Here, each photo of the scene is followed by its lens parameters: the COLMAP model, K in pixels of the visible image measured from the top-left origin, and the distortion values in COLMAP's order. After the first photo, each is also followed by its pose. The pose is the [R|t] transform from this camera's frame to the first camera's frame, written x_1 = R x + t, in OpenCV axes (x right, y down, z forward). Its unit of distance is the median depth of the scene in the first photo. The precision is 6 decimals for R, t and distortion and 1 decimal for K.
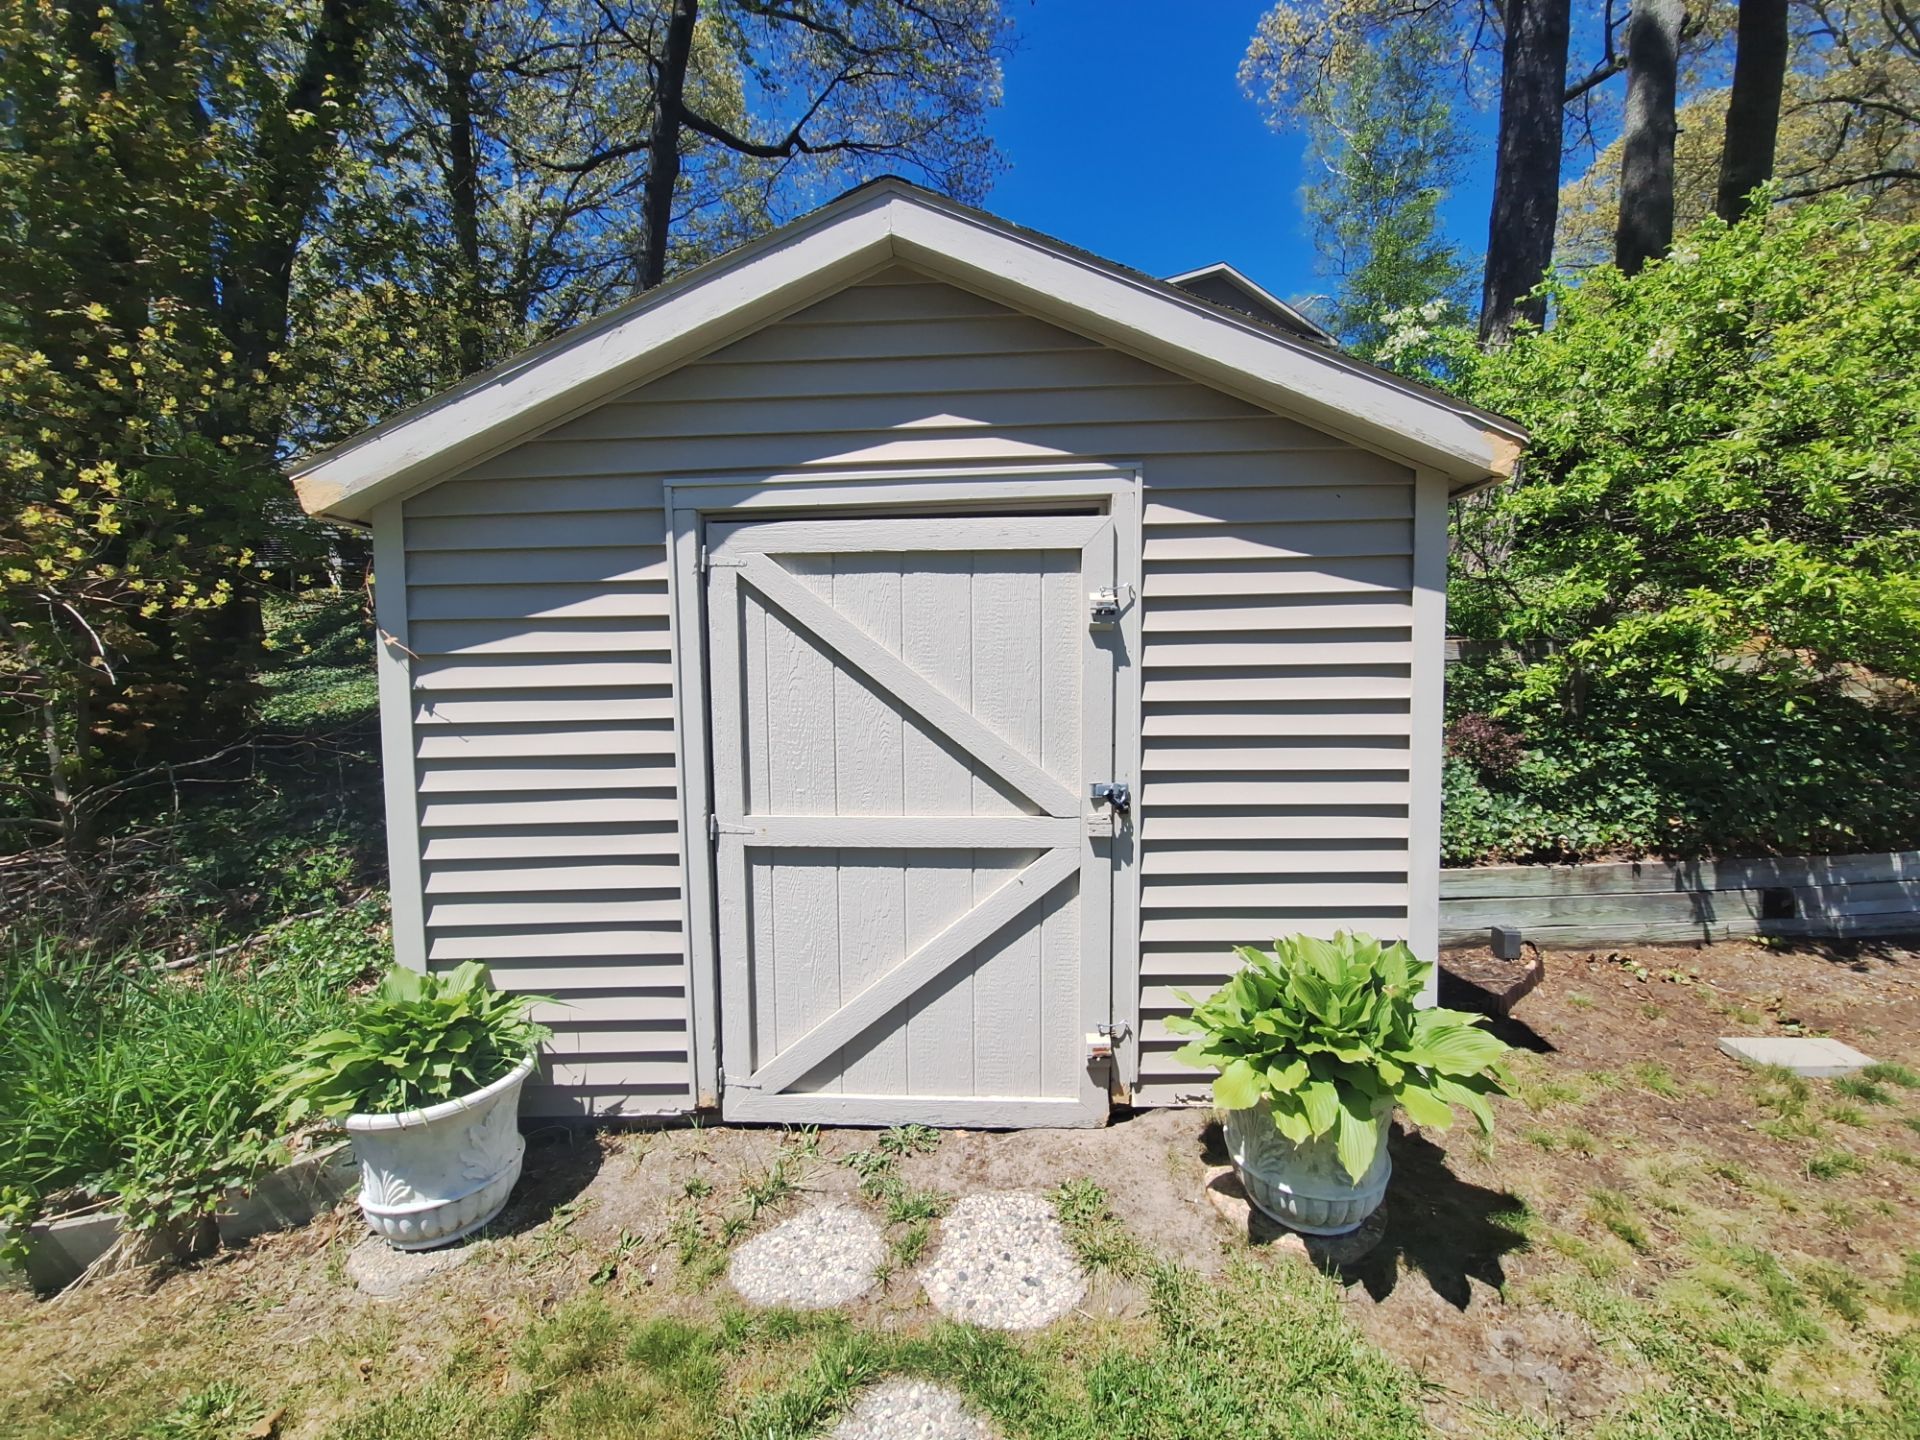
lens RADIAL K [[752.8, 0, 964.8], [0, 752.8, 723.2], [0, 0, 1]] dist [-0.012865, -0.004616]
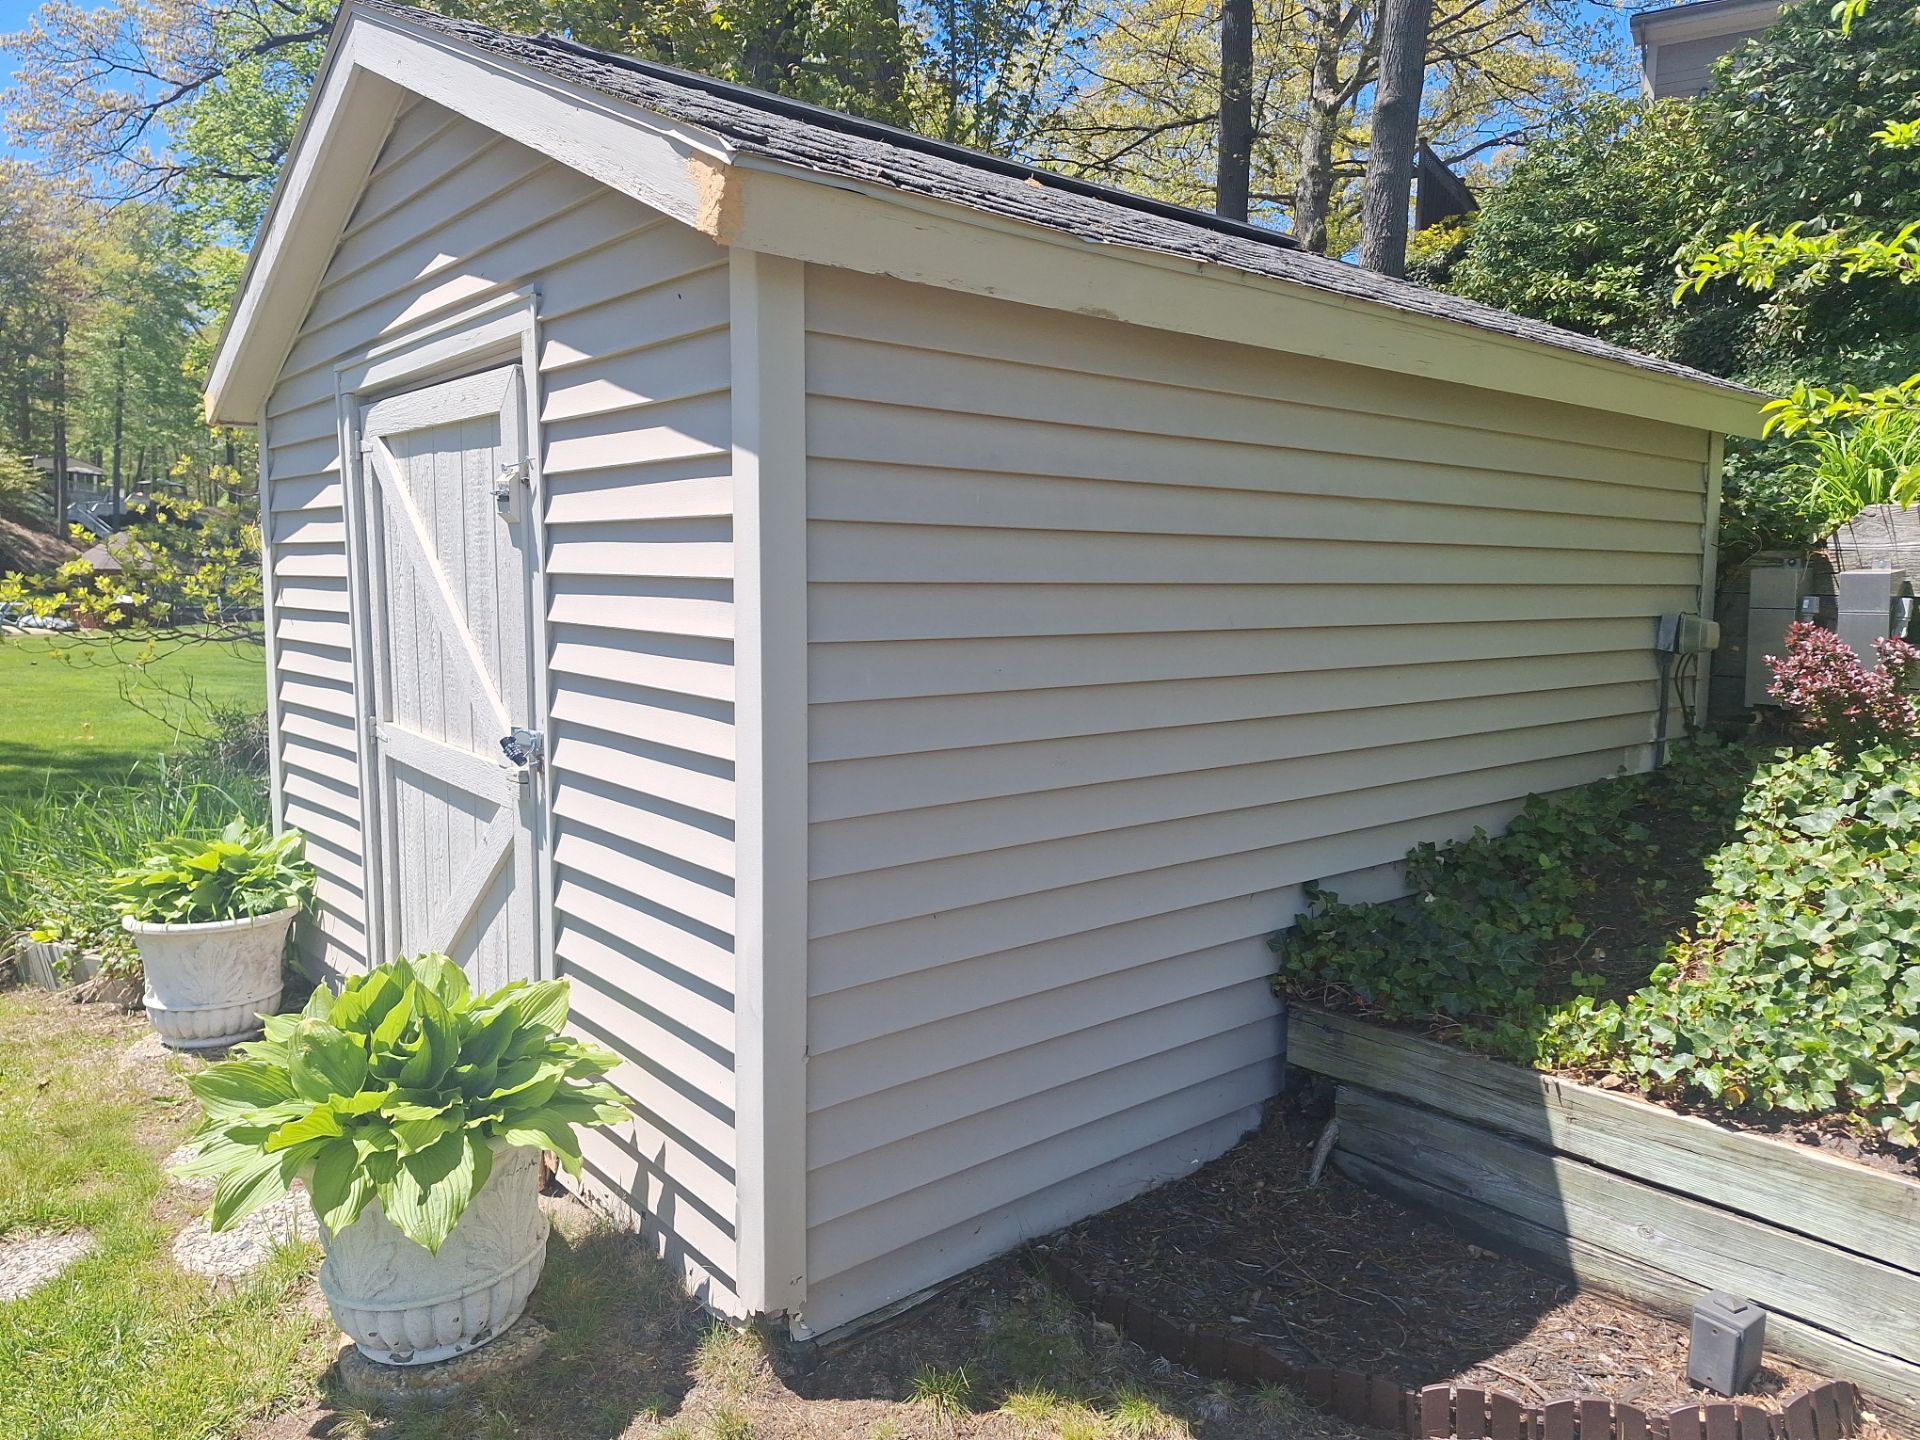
lens RADIAL K [[1309.3, 0, 959.4], [0, 1309.3, 718.2], [0, 0, 1]] dist [0.016112, -0.032176]
pose [[0.673564, 0.109326, -0.730999, 1.111622], [-0.068590, 0.993978, 0.085455, -0.056269], [0.735939, -0.007420, 0.677007, 0.346686]]
